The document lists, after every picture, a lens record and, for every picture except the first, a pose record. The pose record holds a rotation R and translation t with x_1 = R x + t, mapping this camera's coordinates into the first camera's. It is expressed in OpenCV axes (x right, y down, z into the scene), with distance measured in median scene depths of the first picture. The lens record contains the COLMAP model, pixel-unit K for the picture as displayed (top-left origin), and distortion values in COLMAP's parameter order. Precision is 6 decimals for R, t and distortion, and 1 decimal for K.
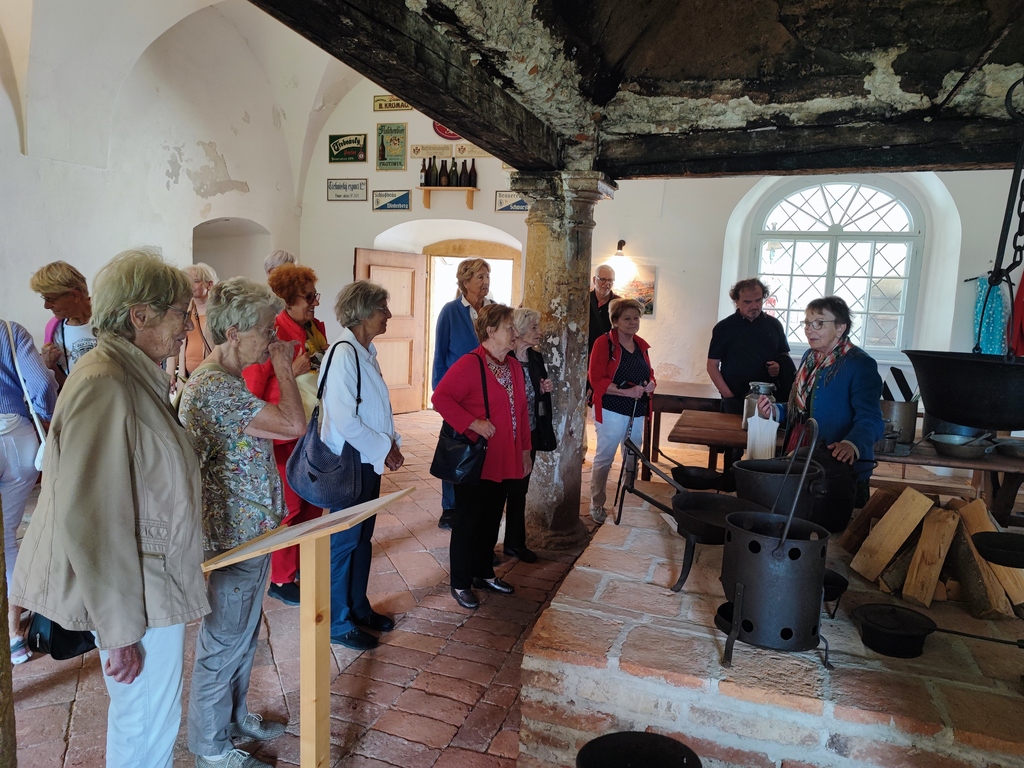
lens RADIAL K [[744.3, 0, 512.3], [0, 744.3, 387.8], [0, 0, 1]] dist [0.042612, -0.046524]
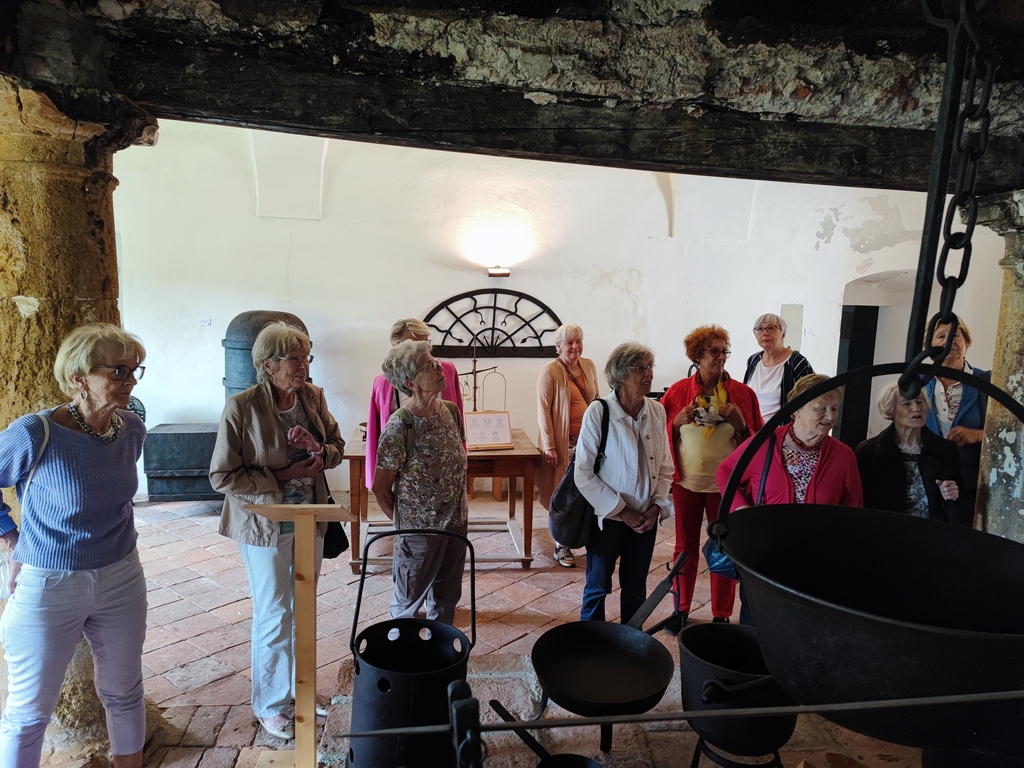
lens RADIAL K [[744.3, 0, 509.1], [0, 744.3, 386.3], [0, 0, 1]] dist [0.042612, -0.046524]
pose [[0.405368, 0.078981, -0.910735, 0.486301], [-0.139065, 0.989993, 0.023956, -0.061269], [0.903514, 0.116940, 0.412296, 0.302053]]
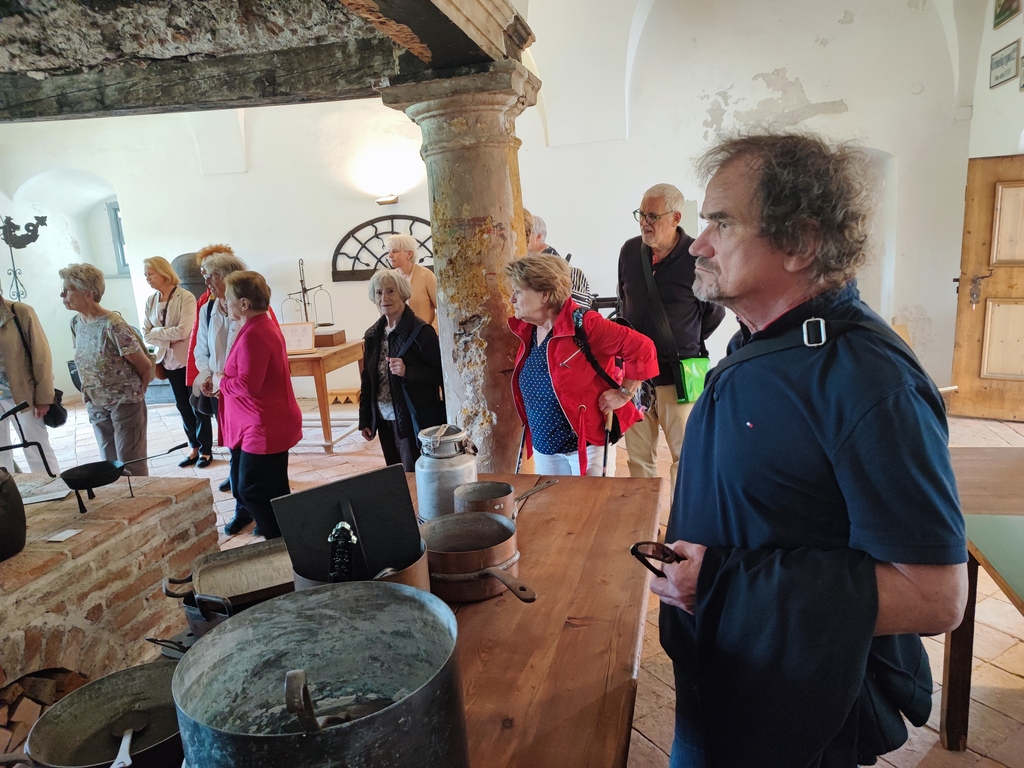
lens RADIAL K [[744.3, 0, 515.3], [0, 744.3, 381.4], [0, 0, 1]] dist [0.042612, -0.046524]
pose [[0.064210, 0.150513, -0.986521, 0.807578], [-0.071293, 0.986727, 0.145904, -0.110216], [0.995387, 0.060963, 0.074088, 1.018903]]
